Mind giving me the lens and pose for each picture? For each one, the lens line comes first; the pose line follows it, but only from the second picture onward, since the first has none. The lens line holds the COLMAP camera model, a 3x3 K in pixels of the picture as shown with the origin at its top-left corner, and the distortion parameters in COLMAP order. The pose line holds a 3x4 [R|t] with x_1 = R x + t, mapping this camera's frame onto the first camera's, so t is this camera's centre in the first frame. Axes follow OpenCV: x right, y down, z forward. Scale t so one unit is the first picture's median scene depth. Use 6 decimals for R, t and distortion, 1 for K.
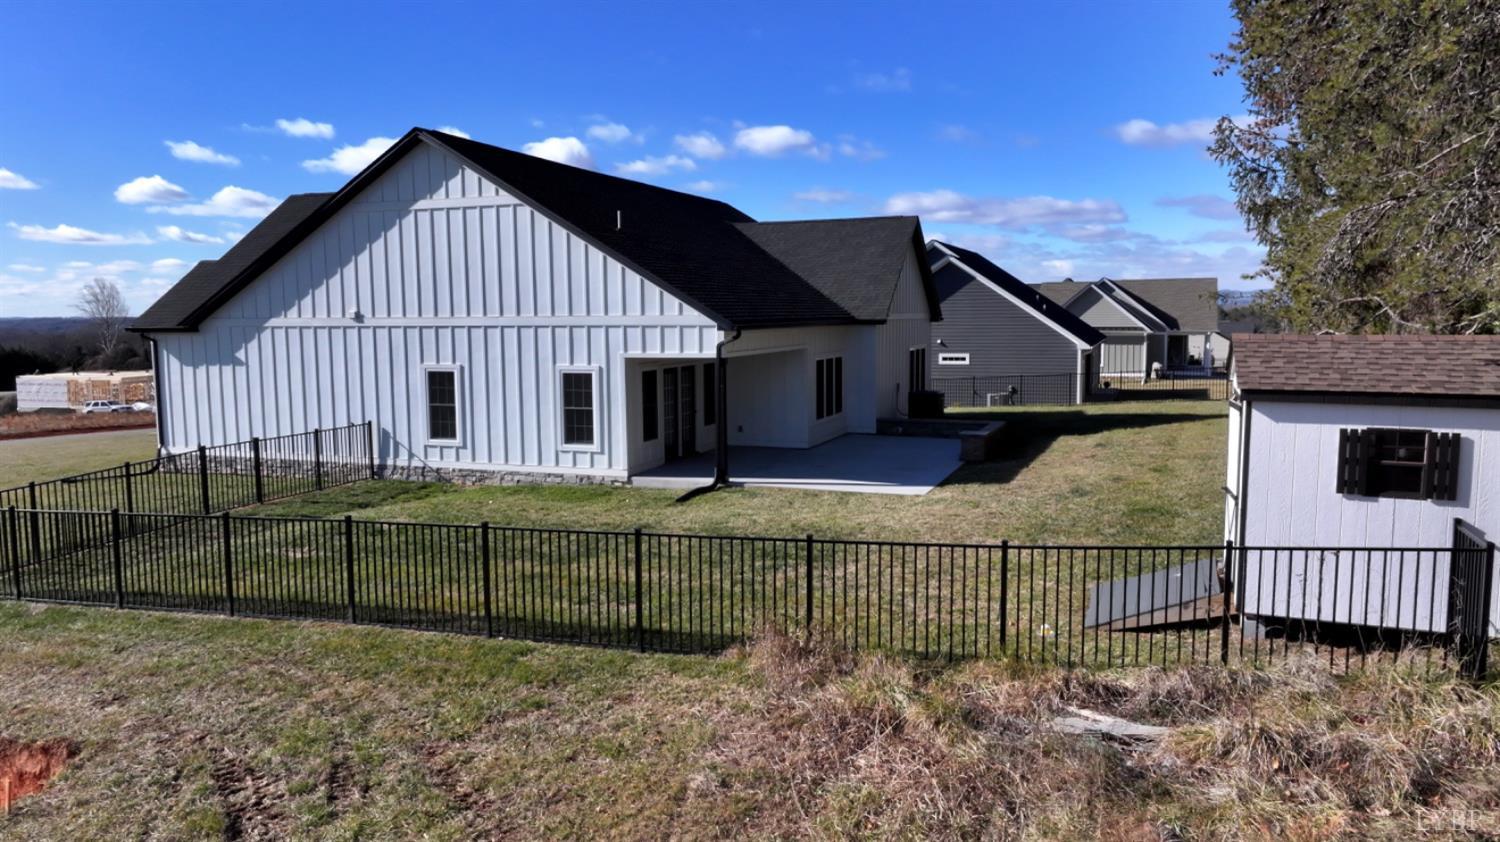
lens RADIAL K [[1058.0, 0, 758.0], [0, 1058.0, 413.6], [0, 0, 1]] dist [0.006192, 0.008908]
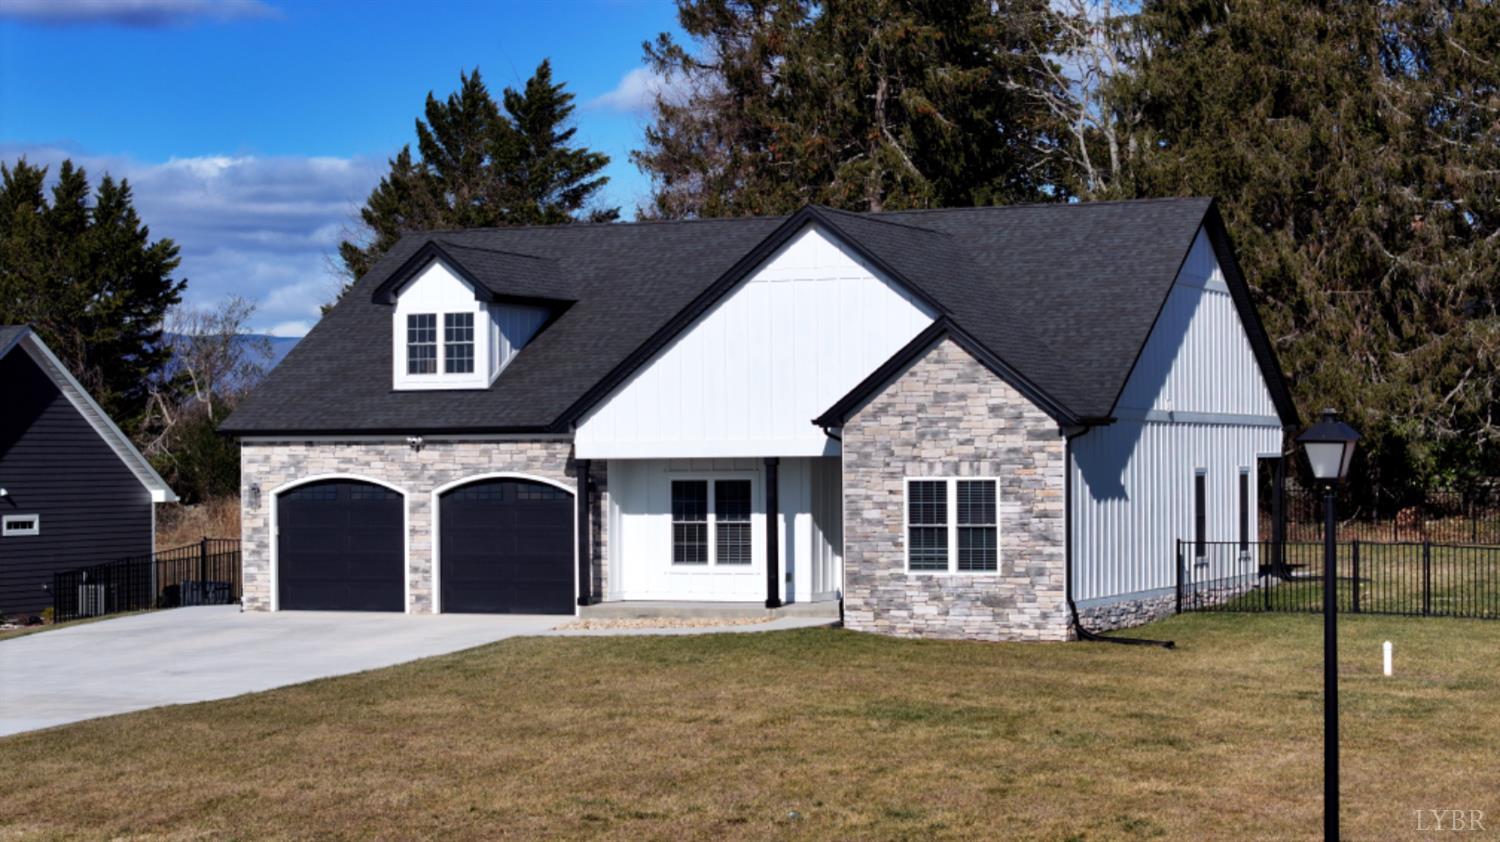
lens RADIAL K [[3005.1, 0, 748.7], [0, 3005.1, 477.9], [0, 0, 1]] dist [-0.228832, 1.394269]
pose [[0.046235, 0.002470, 0.998928, -2.500988], [0.104491, 0.994499, -0.007295, -0.053426], [-0.993451, 0.104716, 0.045722, 1.152703]]
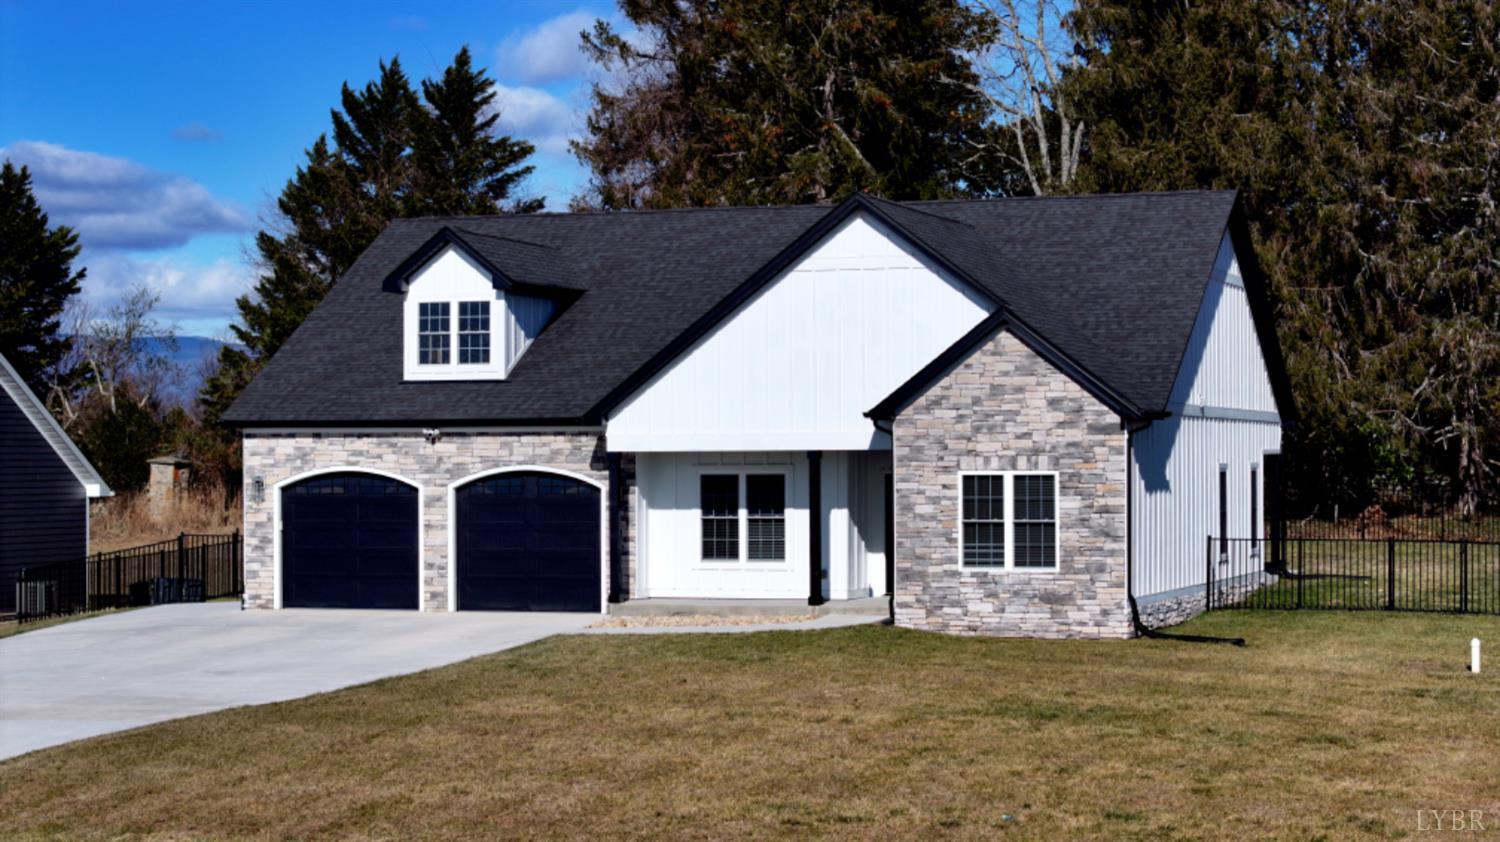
lens RADIAL K [[3005.1, 0, 748.7], [0, 3005.1, 477.9], [0, 0, 1]] dist [-0.228832, 1.394269]
pose [[-0.023947, 0.002582, 0.999710, -2.453085], [0.101733, 0.994812, -0.000133, -0.066787], [-0.994523, 0.101701, -0.024086, 1.320014]]
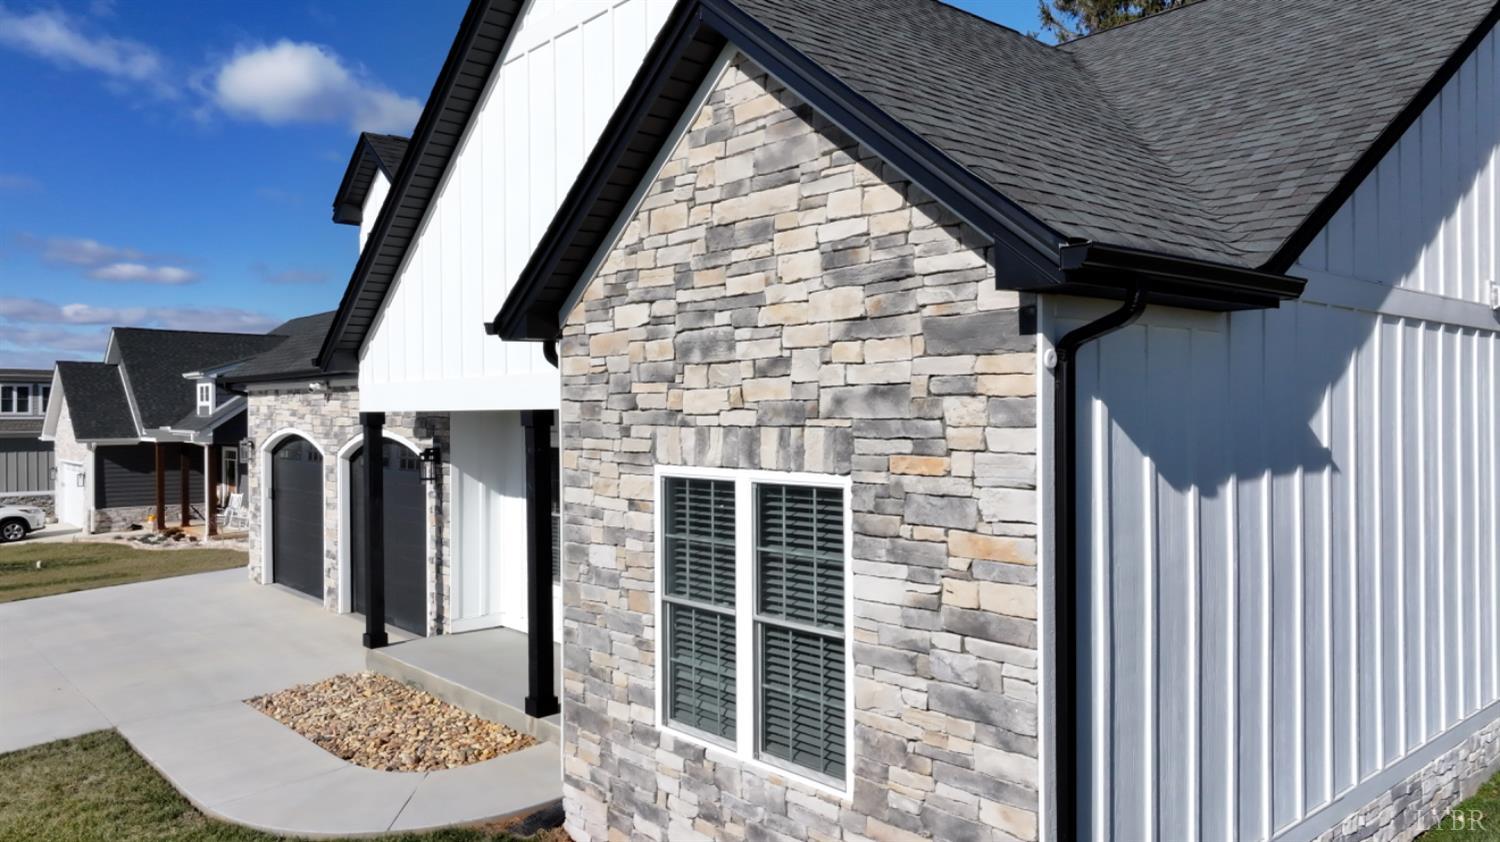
lens RADIAL K [[1058.0, 0, 758.0], [0, 1058.0, 413.6], [0, 0, 1]] dist [0.006192, 0.008908]
pose [[0.469107, 0.003259, 0.883135, -0.767877], [0.088453, 0.994791, -0.050656, -0.055084], [-0.878700, 0.101879, 0.466376, 0.999595]]
